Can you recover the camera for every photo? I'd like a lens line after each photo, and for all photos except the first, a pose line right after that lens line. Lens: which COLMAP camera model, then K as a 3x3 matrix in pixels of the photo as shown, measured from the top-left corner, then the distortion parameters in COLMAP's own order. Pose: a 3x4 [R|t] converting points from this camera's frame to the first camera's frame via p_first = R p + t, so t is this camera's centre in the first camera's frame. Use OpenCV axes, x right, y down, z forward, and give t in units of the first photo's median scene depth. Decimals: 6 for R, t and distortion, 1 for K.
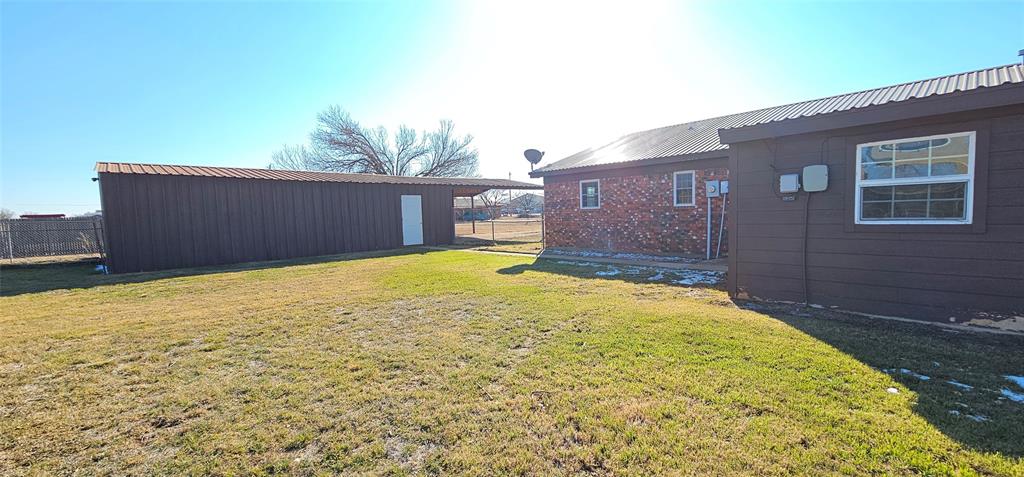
lens RADIAL K [[417.2, 0, 516.1], [0, 417.2, 238.7], [0, 0, 1]] dist [-0.003390, 0.001433]
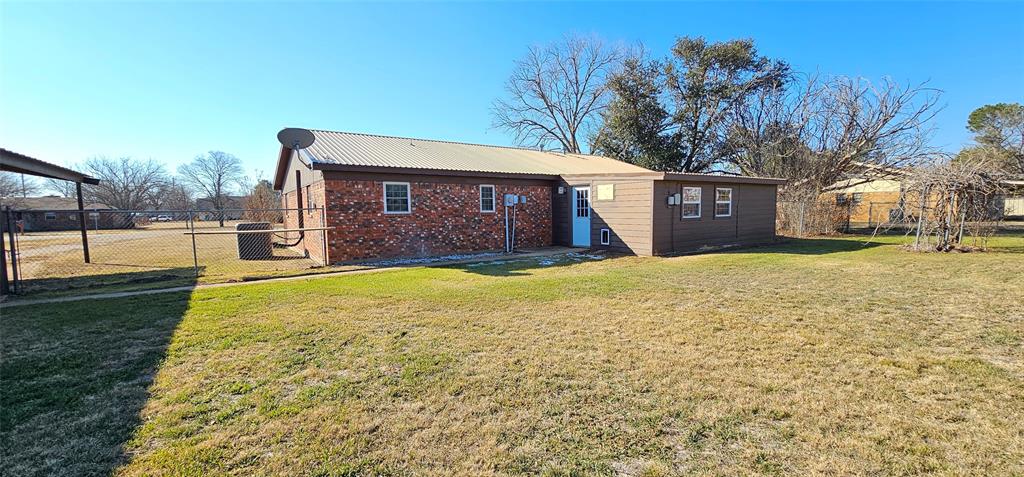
lens RADIAL K [[417.2, 0, 509.7], [0, 417.2, 240.4], [0, 0, 1]] dist [-0.003390, 0.001433]
pose [[0.152270, -0.037023, 0.987645, -1.771093], [0.077558, 0.996664, 0.025403, -0.042825], [-0.985291, 0.072732, 0.154633, 1.572094]]
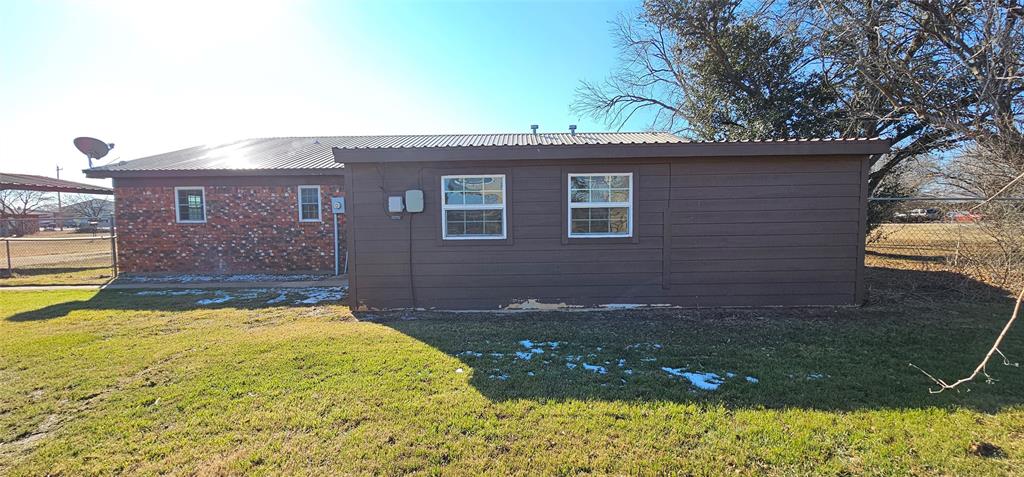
lens RADIAL K [[417.2, 0, 511.5], [0, 417.2, 243.1], [0, 0, 1]] dist [-0.003390, 0.001433]
pose [[0.689958, -0.019362, 0.723590, 0.050842], [0.037215, 0.999269, -0.008747, -0.005411], [-0.722892, 0.032963, 0.690174, -0.007389]]
